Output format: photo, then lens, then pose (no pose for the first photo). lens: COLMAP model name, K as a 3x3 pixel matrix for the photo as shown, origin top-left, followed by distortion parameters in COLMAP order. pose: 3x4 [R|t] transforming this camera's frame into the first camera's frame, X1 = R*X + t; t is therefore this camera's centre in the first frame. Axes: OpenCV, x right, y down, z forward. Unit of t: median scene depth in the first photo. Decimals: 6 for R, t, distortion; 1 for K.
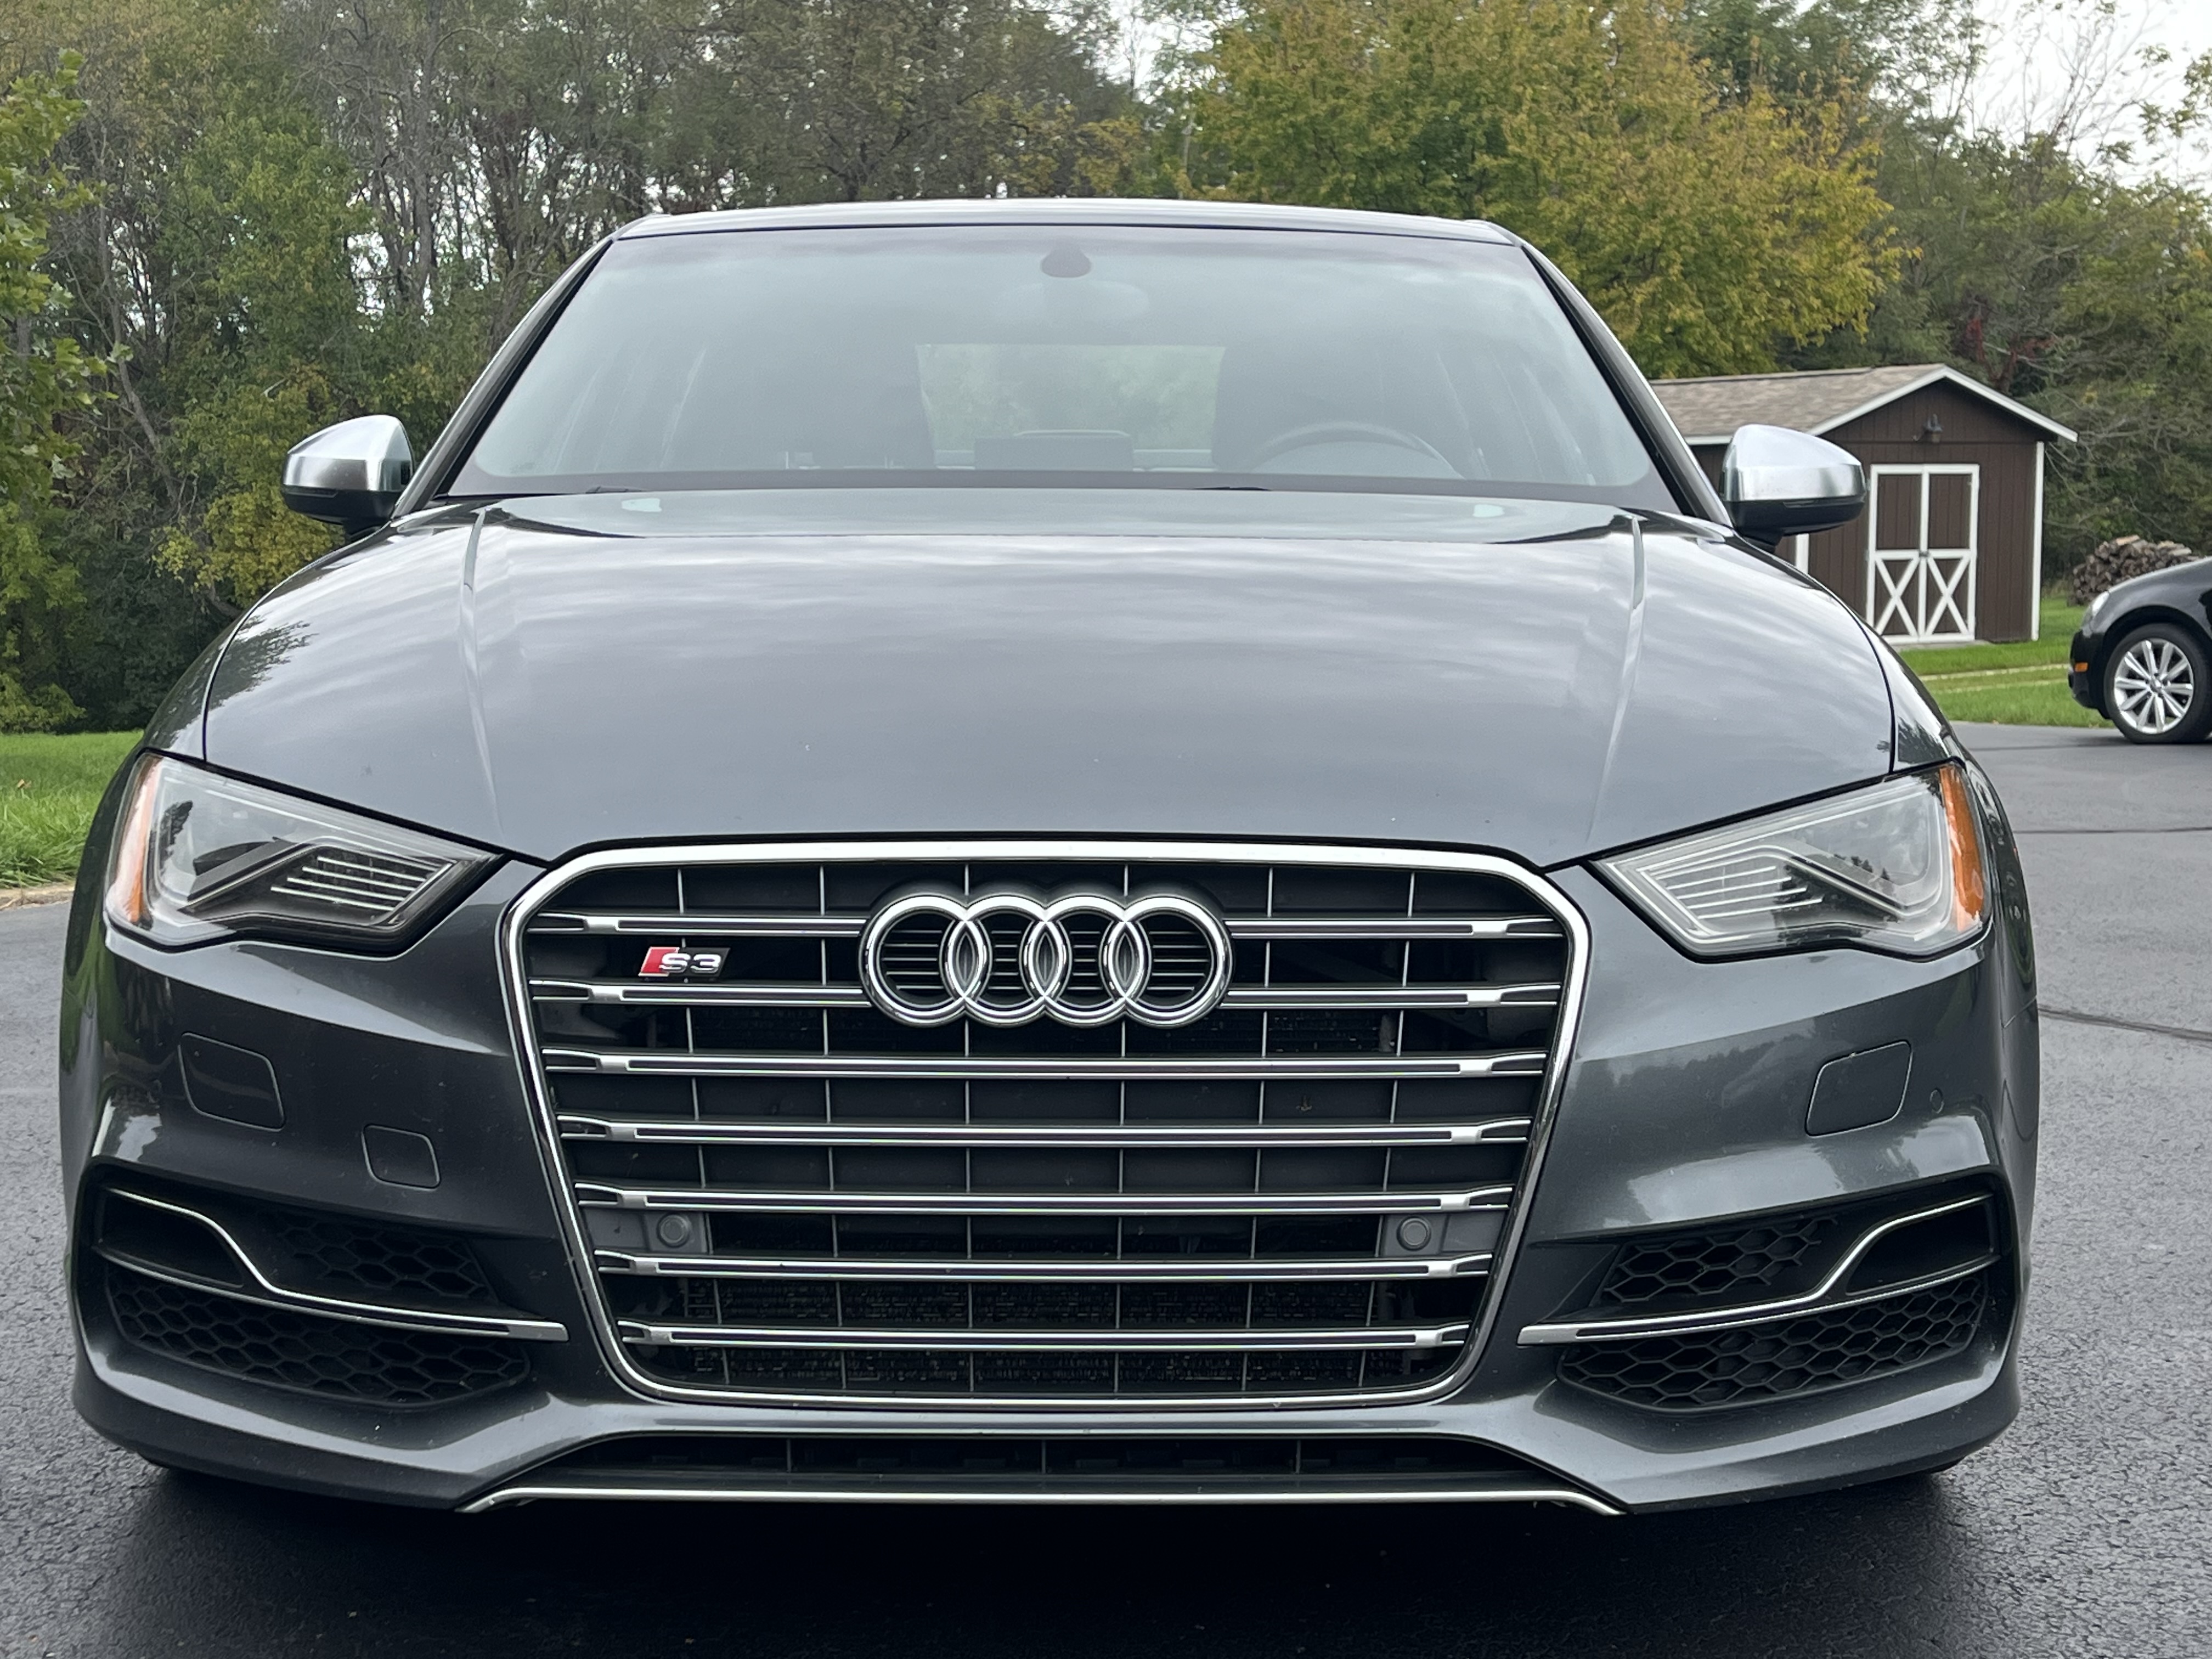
lens RADIAL K [[3155.8, 0, 1101.7], [0, 3155.8, 827.3], [0, 0, 1]] dist [0.047204, 0.000000]
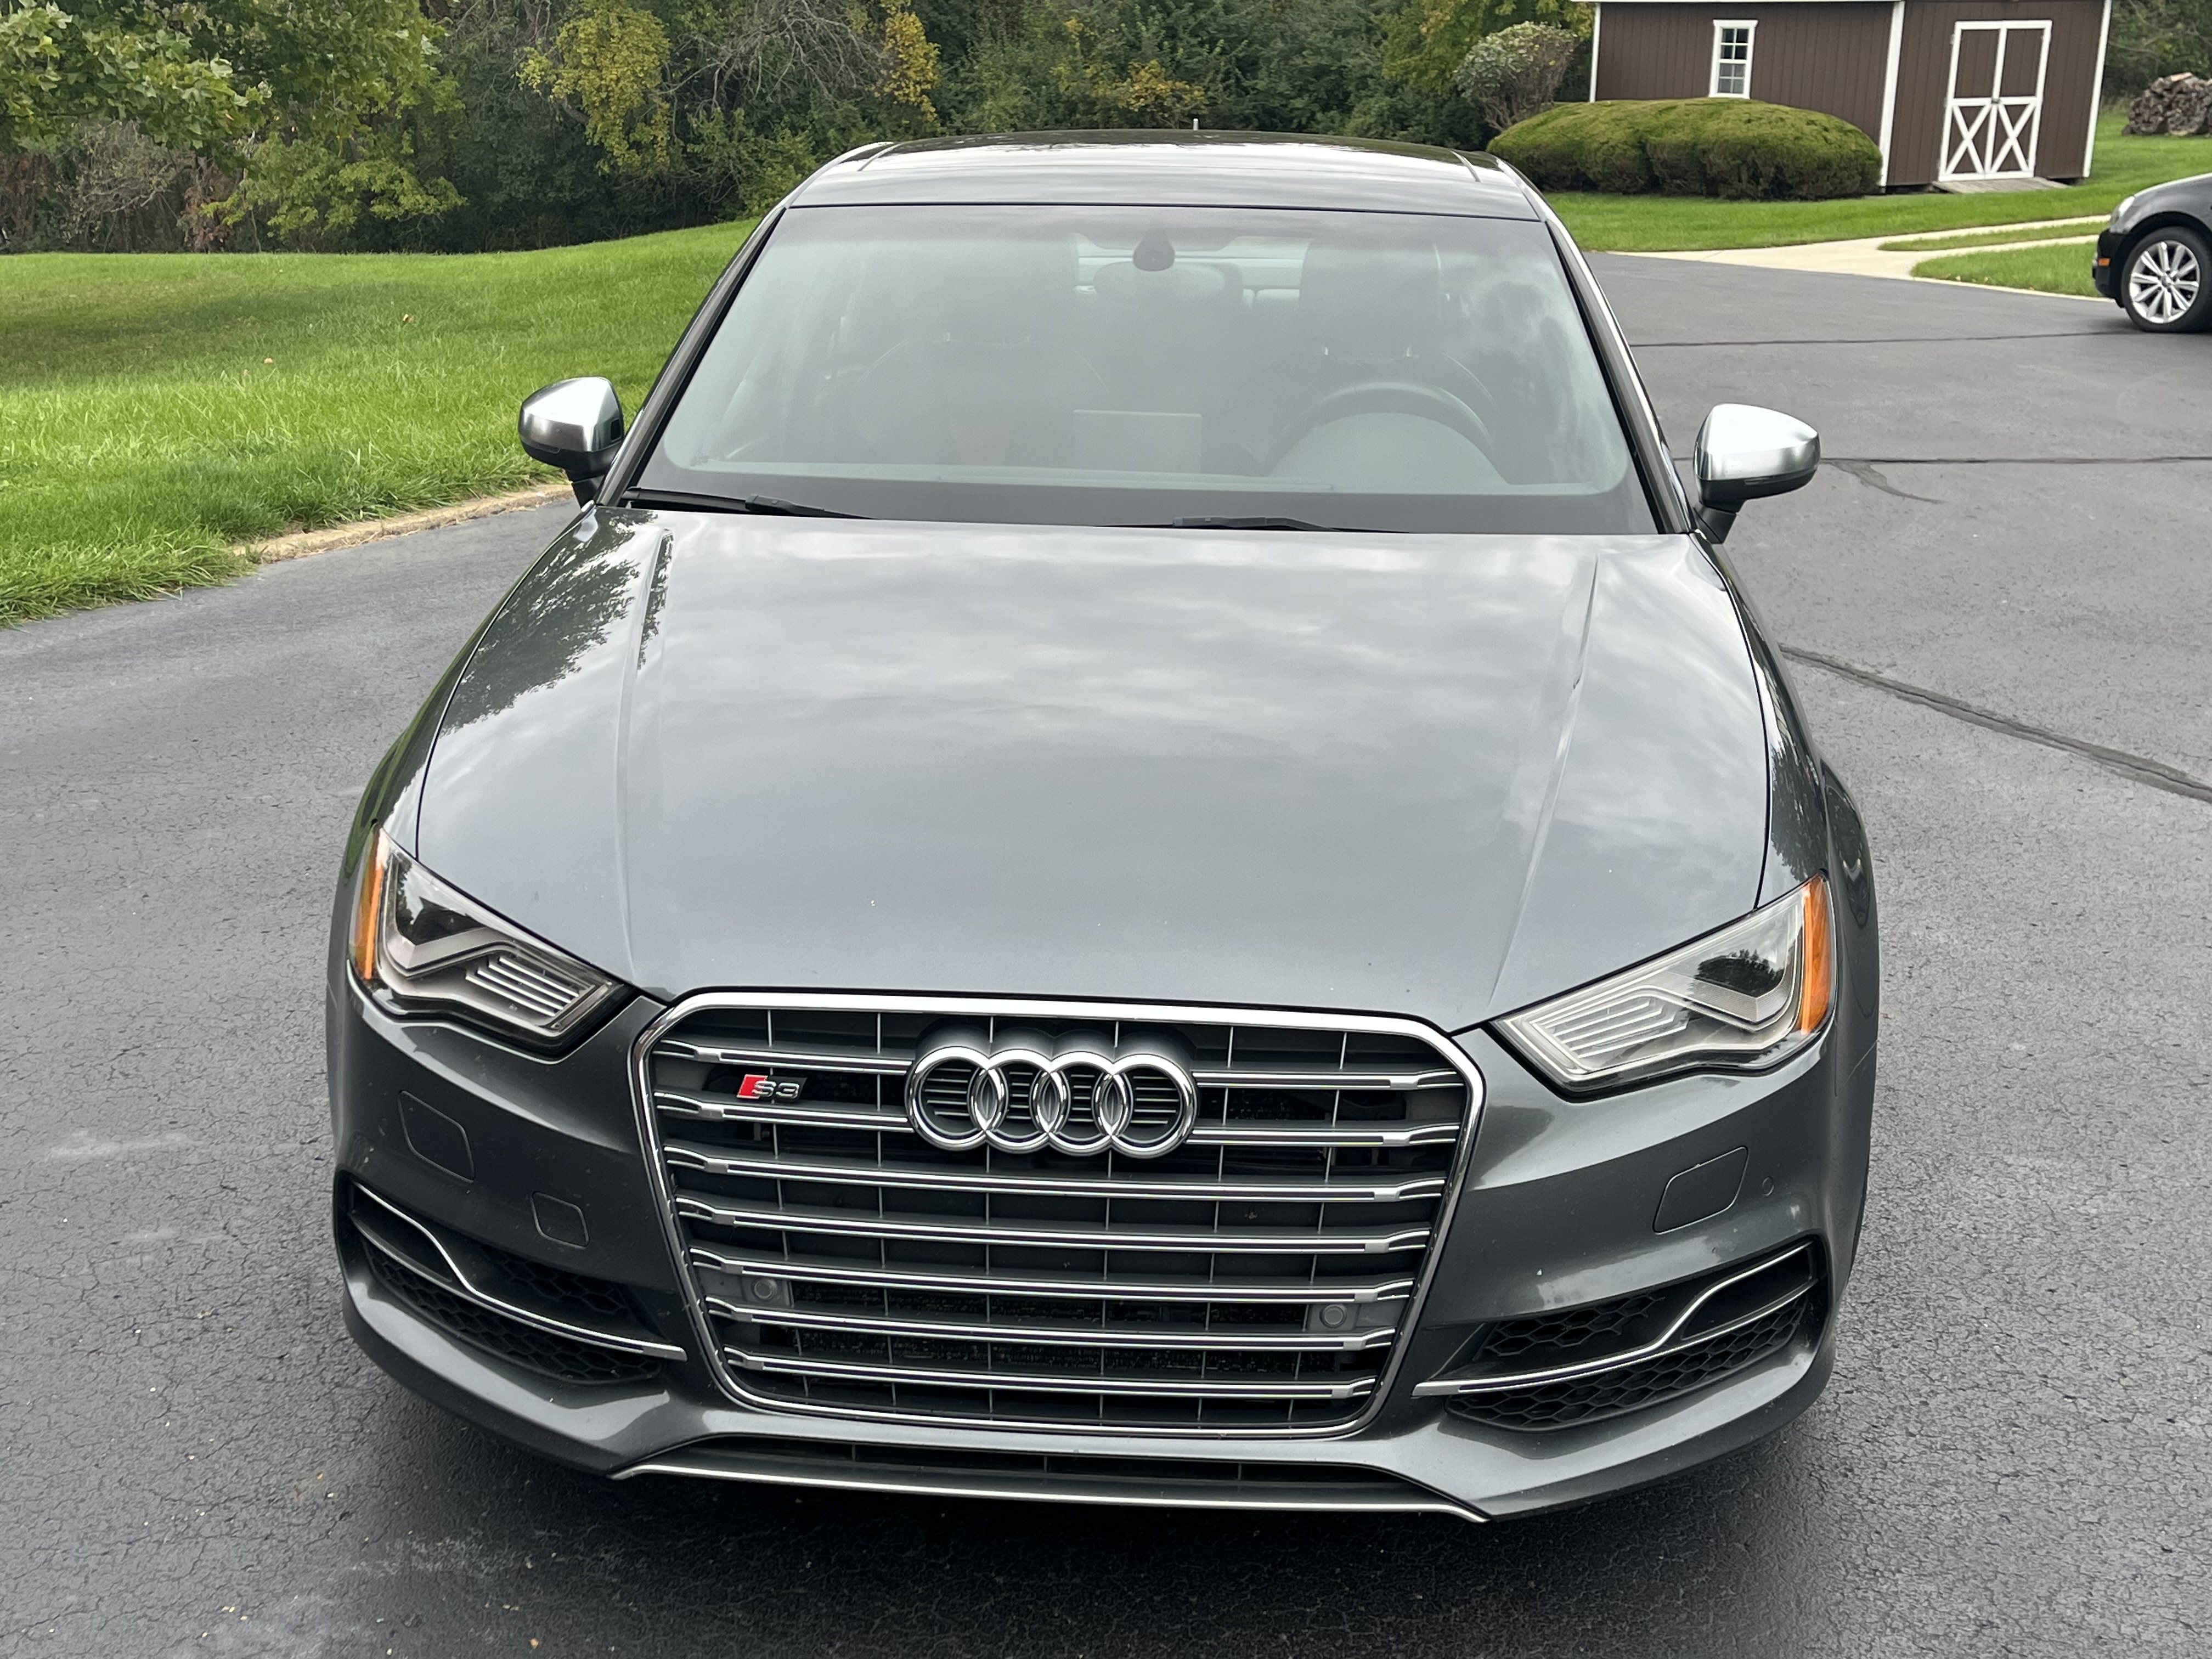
lens RADIAL K [[2528.8, 0, 1104.0], [0, 2528.8, 835.3], [0, 0, 1]] dist [0.043818, 0.000000]
pose [[0.997324, 0.031839, -0.065813, 0.065484], [-0.017865, 0.979033, 0.202915, -0.262922], [0.070893, -0.201197, 0.976982, 0.024142]]
